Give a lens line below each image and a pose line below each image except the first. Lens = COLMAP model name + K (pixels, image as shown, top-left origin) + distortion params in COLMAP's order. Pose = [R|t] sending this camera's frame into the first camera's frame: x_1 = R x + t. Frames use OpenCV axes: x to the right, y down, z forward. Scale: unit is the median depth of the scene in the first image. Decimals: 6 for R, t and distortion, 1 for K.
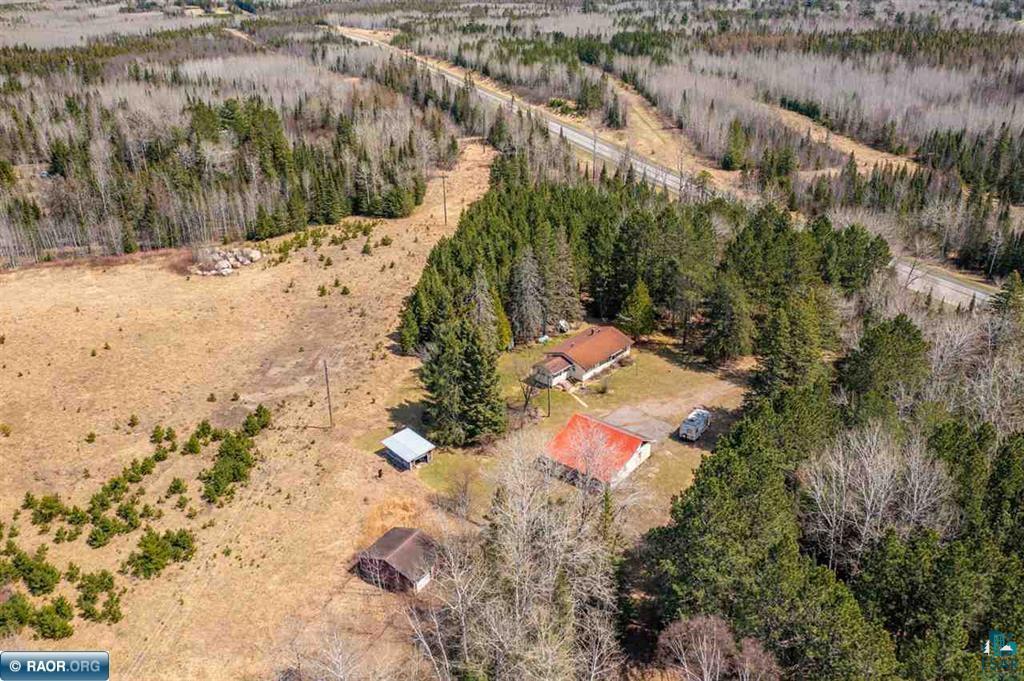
lens RADIAL K [[811.6, 0, 512.0], [0, 811.6, 340.5], [0, 0, 1]] dist [-0.012397, -0.003369]
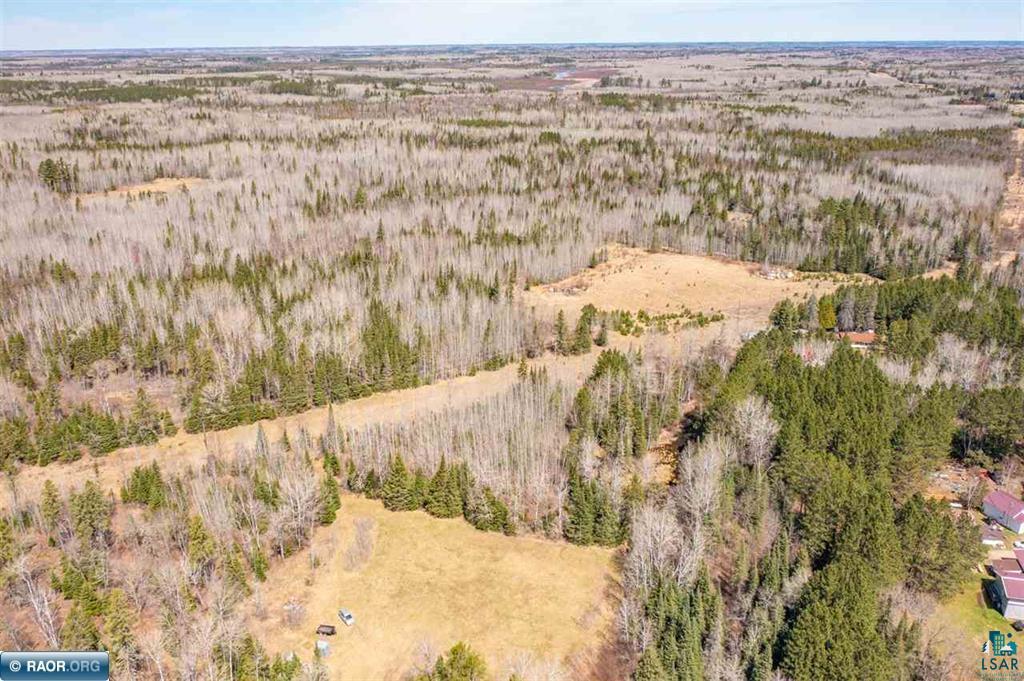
lens RADIAL K [[811.6, 0, 512.0], [0, 811.6, 340.5], [0, 0, 1]] dist [-0.012397, -0.003369]
pose [[0.573505, 0.292804, -0.765087, 1.227978], [-0.349289, 0.932194, 0.094932, 0.134903], [0.741006, 0.212793, 0.636891, -1.076313]]
